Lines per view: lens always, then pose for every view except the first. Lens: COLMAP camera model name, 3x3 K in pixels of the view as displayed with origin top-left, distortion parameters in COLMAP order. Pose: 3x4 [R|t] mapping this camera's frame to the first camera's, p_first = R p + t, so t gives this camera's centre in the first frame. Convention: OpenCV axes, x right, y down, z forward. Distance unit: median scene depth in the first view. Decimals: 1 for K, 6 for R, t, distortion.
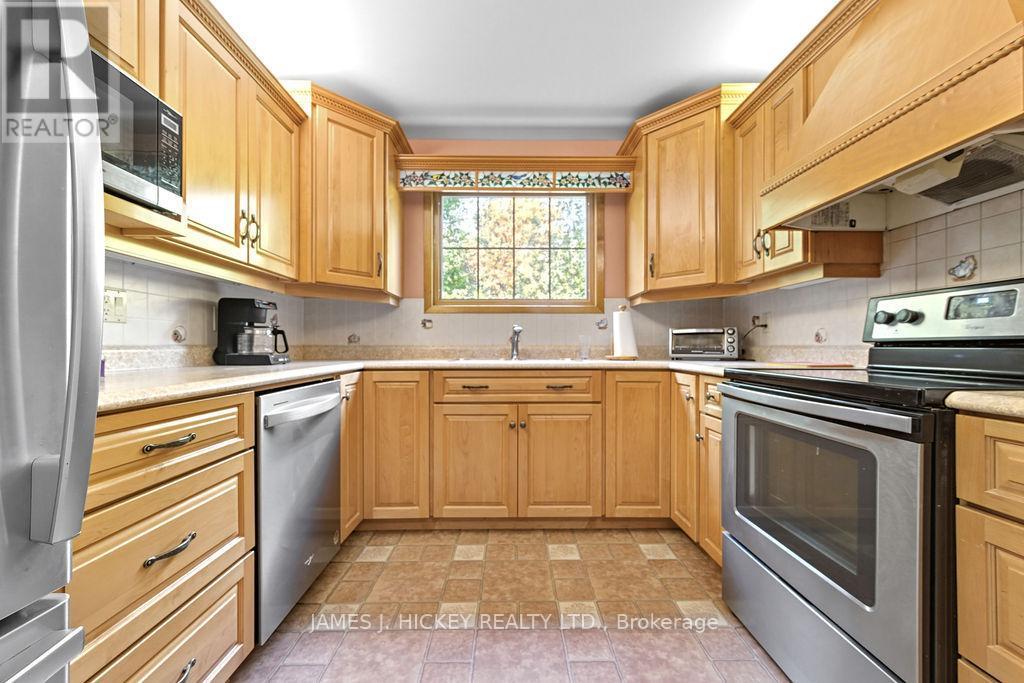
lens RADIAL K [[408.1, 0, 509.5], [0, 408.1, 347.6], [0, 0, 1]] dist [0.003533, 0.000007]
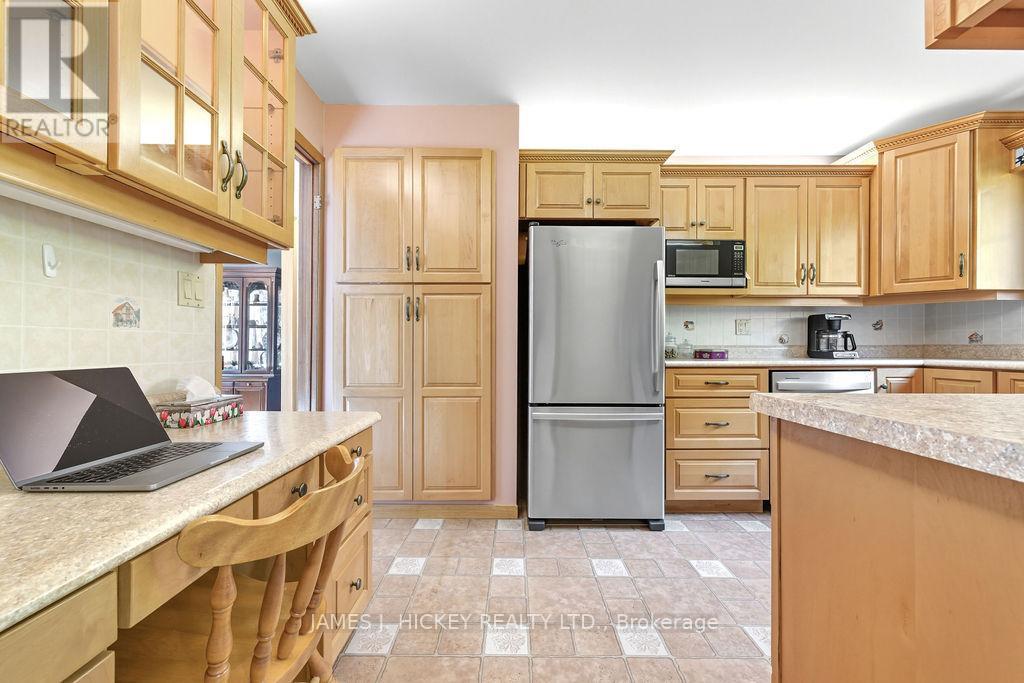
lens RADIAL K [[408.1, 0, 511.1], [0, 408.1, 345.6], [0, 0, 1]] dist [0.003533, 0.000007]
pose [[0.004122, -0.002872, -0.999987, 0.854862], [-0.000356, 0.999996, -0.002874, 0.000178], [0.999991, 0.000368, 0.004120, -0.157975]]
